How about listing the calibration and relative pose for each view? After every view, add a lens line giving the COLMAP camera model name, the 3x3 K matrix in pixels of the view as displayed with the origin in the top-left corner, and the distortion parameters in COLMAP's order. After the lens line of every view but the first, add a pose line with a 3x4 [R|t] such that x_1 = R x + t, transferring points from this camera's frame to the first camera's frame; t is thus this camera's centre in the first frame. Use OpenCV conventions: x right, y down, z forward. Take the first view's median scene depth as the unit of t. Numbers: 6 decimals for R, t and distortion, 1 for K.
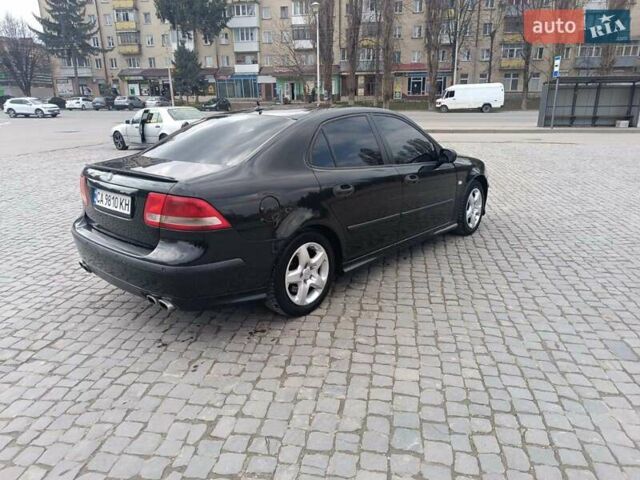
lens RADIAL K [[453.8, 0, 323.5], [0, 453.8, 250.2], [0, 0, 1]] dist [0.017962, -0.012896]
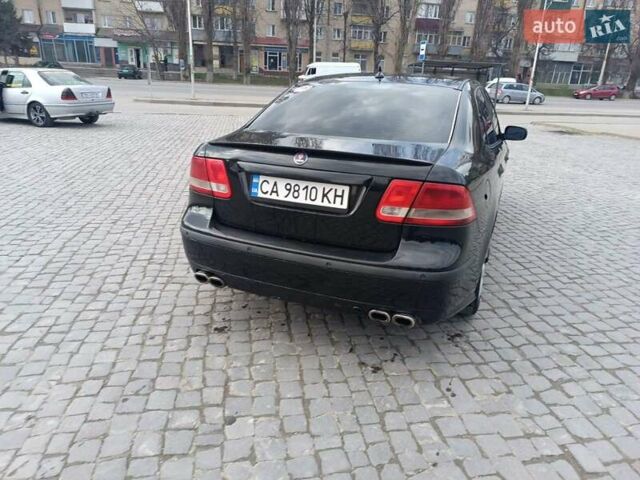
lens RADIAL K [[453.8, 0, 317.1], [0, 453.8, 246.3], [0, 0, 1]] dist [0.017962, -0.012896]
pose [[0.944642, -0.071660, 0.320181, -0.628367], [0.058179, 0.996978, 0.051487, -0.050269], [-0.322902, -0.030009, 0.945956, 0.254370]]
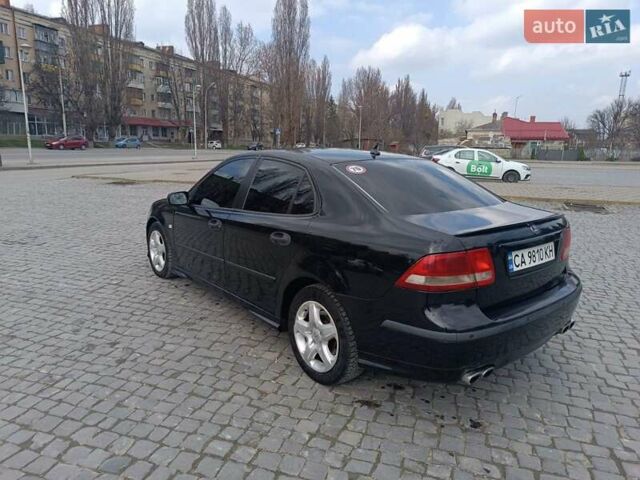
lens RADIAL K [[453.8, 0, 325.4], [0, 453.8, 245.9], [0, 0, 1]] dist [0.017962, -0.012896]
pose [[0.156480, -0.203152, 0.966563, -1.274091], [0.286531, 0.945870, 0.152415, -0.348610], [-0.945206, 0.253100, 0.206219, 1.098277]]
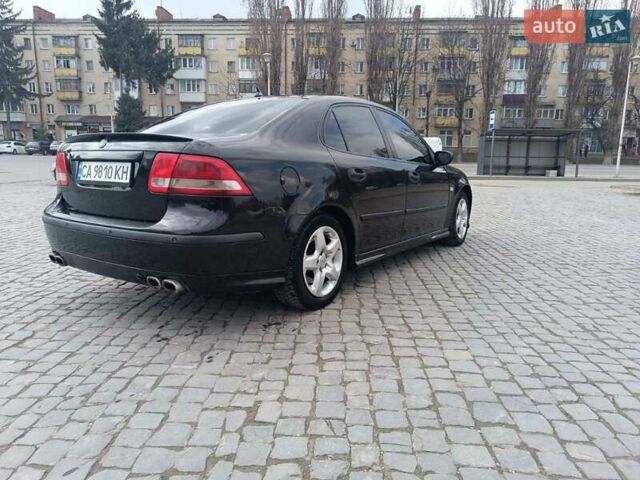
lens RADIAL K [[453.8, 0, 322.2], [0, 453.8, 254.9], [0, 0, 1]] dist [0.017962, -0.012896]
pose [[0.992170, -0.006075, 0.124746, -0.150420], [0.019371, 0.994214, -0.105655, 0.134156], [-0.123382, 0.107244, 0.986547, 0.109063]]
